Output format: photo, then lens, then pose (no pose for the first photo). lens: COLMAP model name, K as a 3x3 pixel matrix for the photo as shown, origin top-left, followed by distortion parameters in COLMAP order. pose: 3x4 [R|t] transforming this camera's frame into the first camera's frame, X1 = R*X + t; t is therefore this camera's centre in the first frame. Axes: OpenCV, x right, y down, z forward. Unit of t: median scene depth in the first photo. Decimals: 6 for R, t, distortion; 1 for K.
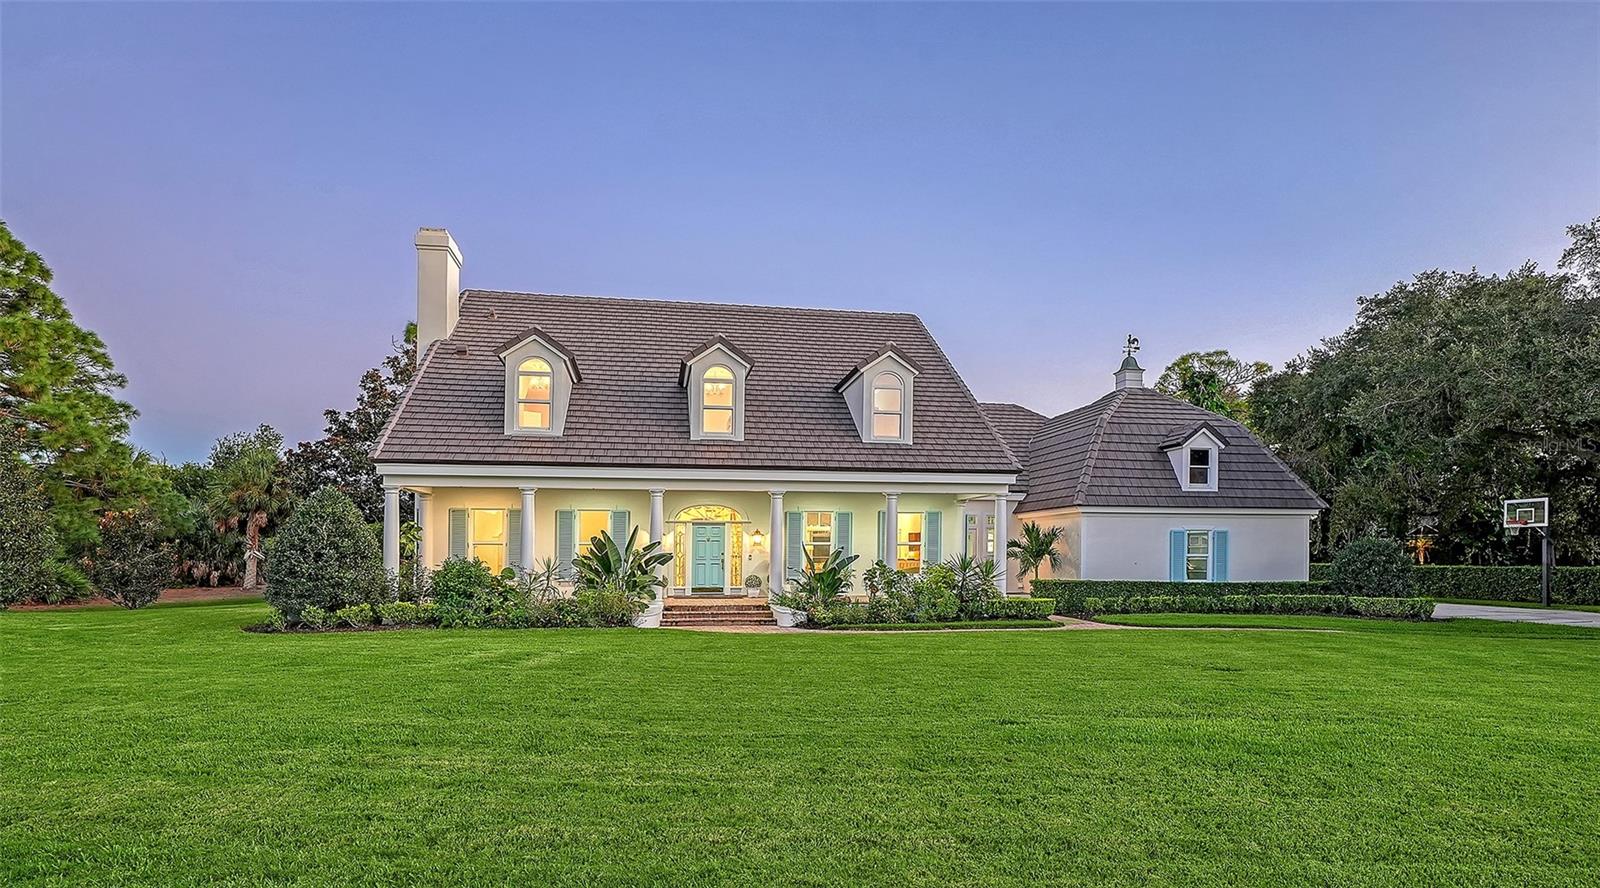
lens RADIAL K [[1014.2, 0, 883.4], [0, 1014.2, 556.0], [0, 0, 1]] dist [0.001204, -0.000124]
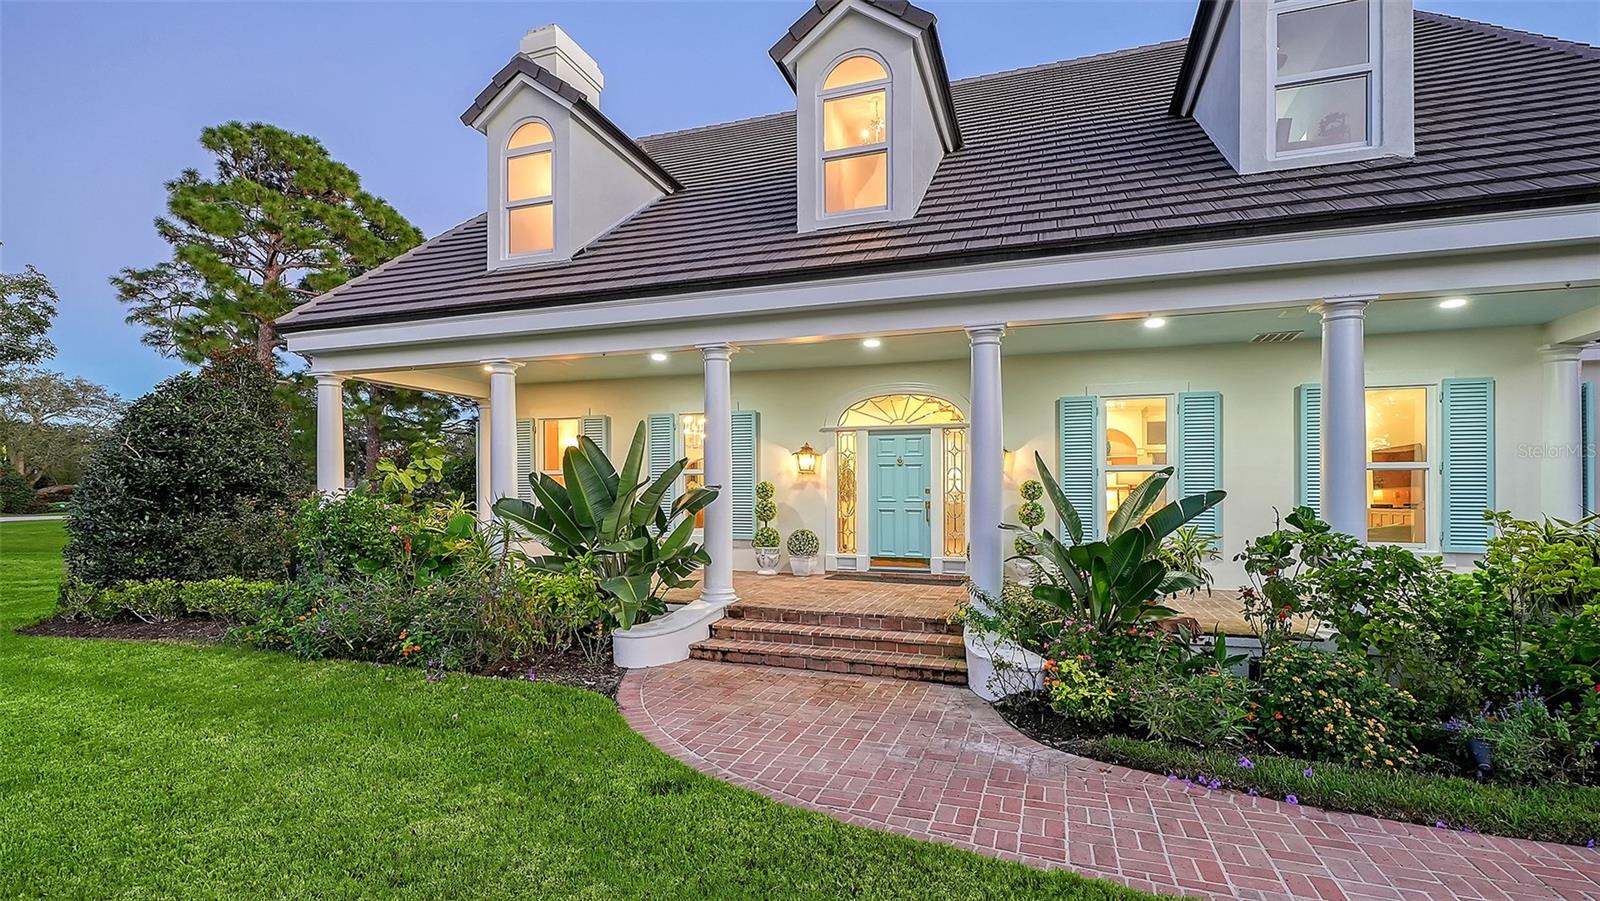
lens RADIAL K [[752.4, 0, 801.9], [0, 752.4, 504.4], [0, 0, 1]] dist [0.000377, -0.000929]
pose [[0.838954, 0.009187, -0.544125, -0.006683], [-0.006703, 0.999956, 0.006548, 0.002016], [0.544162, -0.001847, 0.838978, 0.658675]]
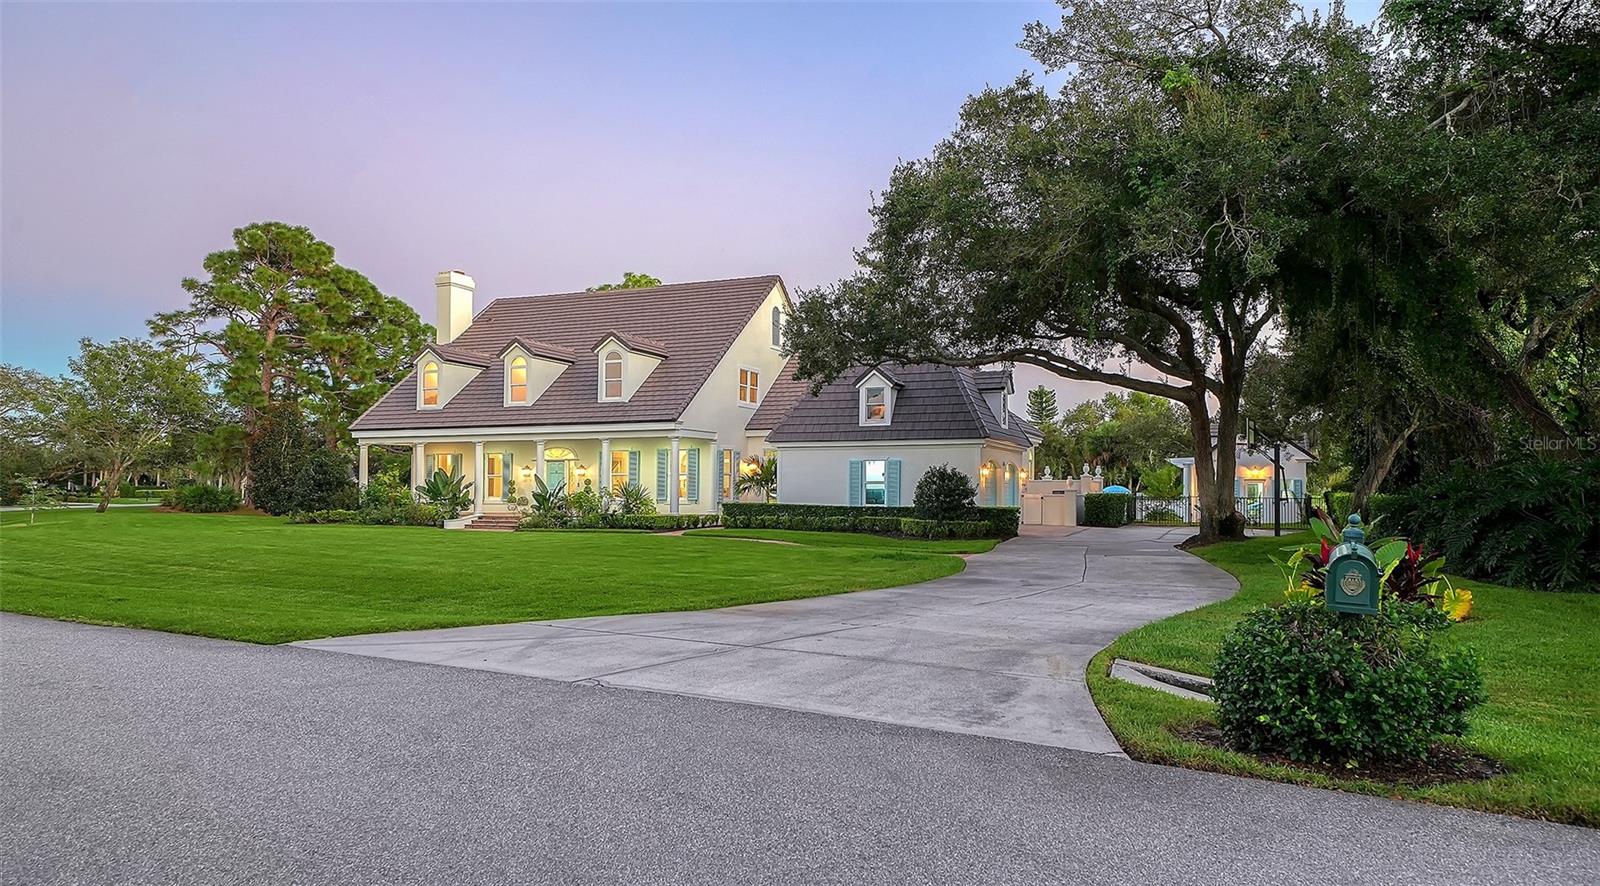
lens RADIAL K [[1073.2, 0, 790.9], [0, 1073.2, 427.5], [0, 0, 1]] dist [-0.037517, 0.001469]
pose [[0.797615, -0.035990, -0.602092, 1.016591], [0.001810, 0.998357, -0.057278, 0.007284], [0.603164, 0.044596, 0.796369, -0.013124]]
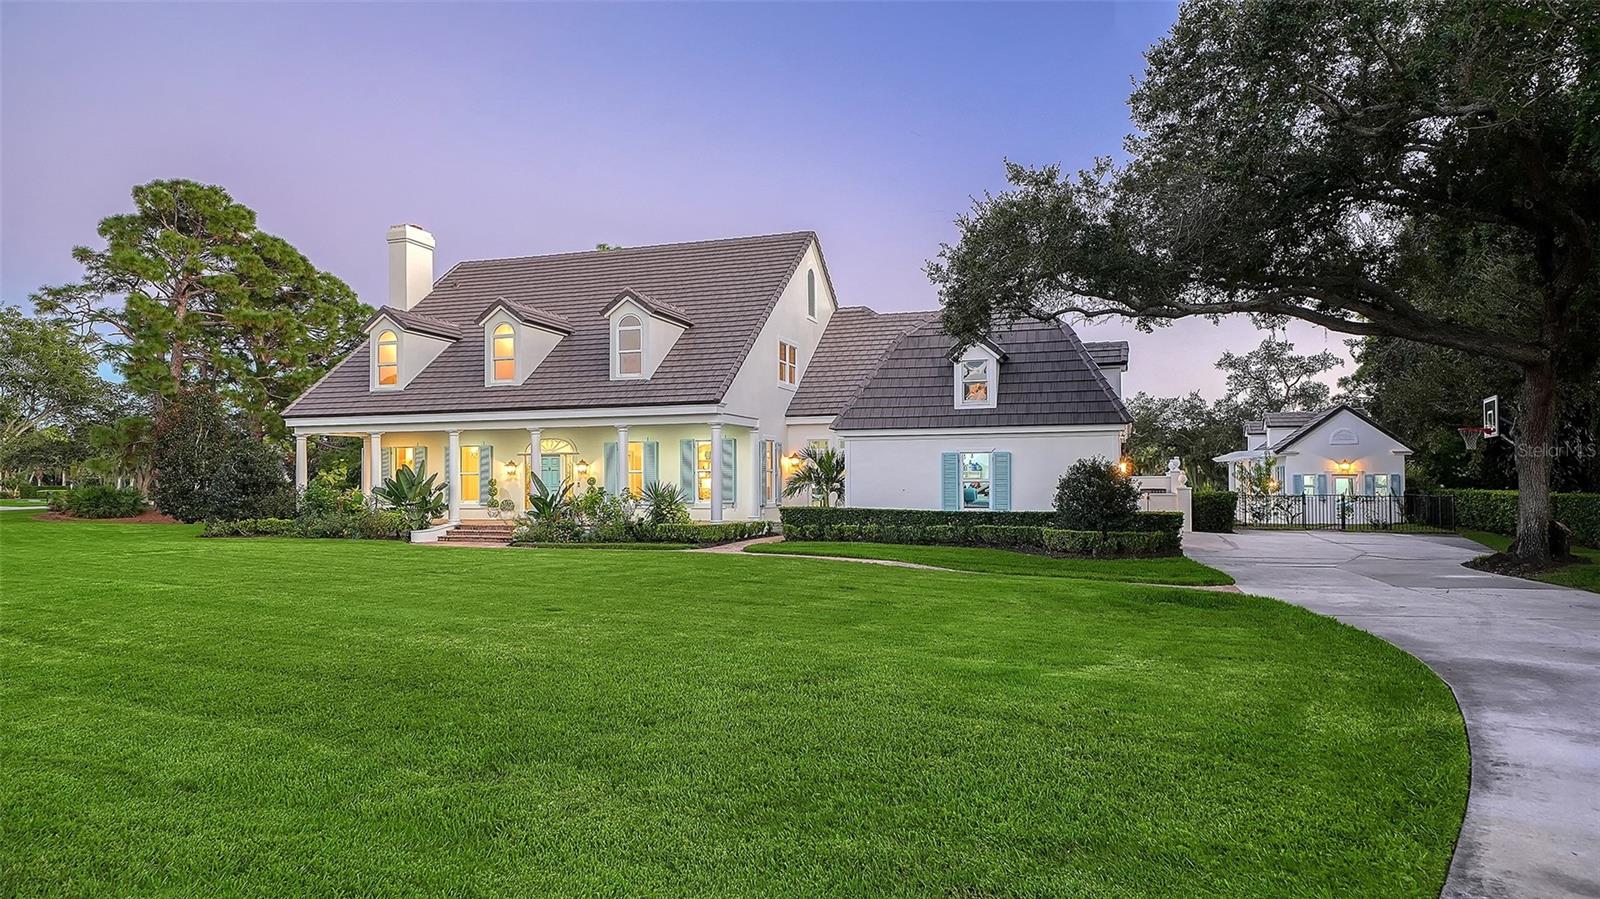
lens RADIAL K [[1034.0, 0, 795.5], [0, 1034.0, 457.2], [0, 0, 1]] dist [-0.010275, -0.002878]
pose [[0.841173, -0.019133, -0.540427, 0.710588], [0.006292, 0.999653, -0.025597, 0.001547], [0.540729, 0.018131, 0.841002, 0.155867]]
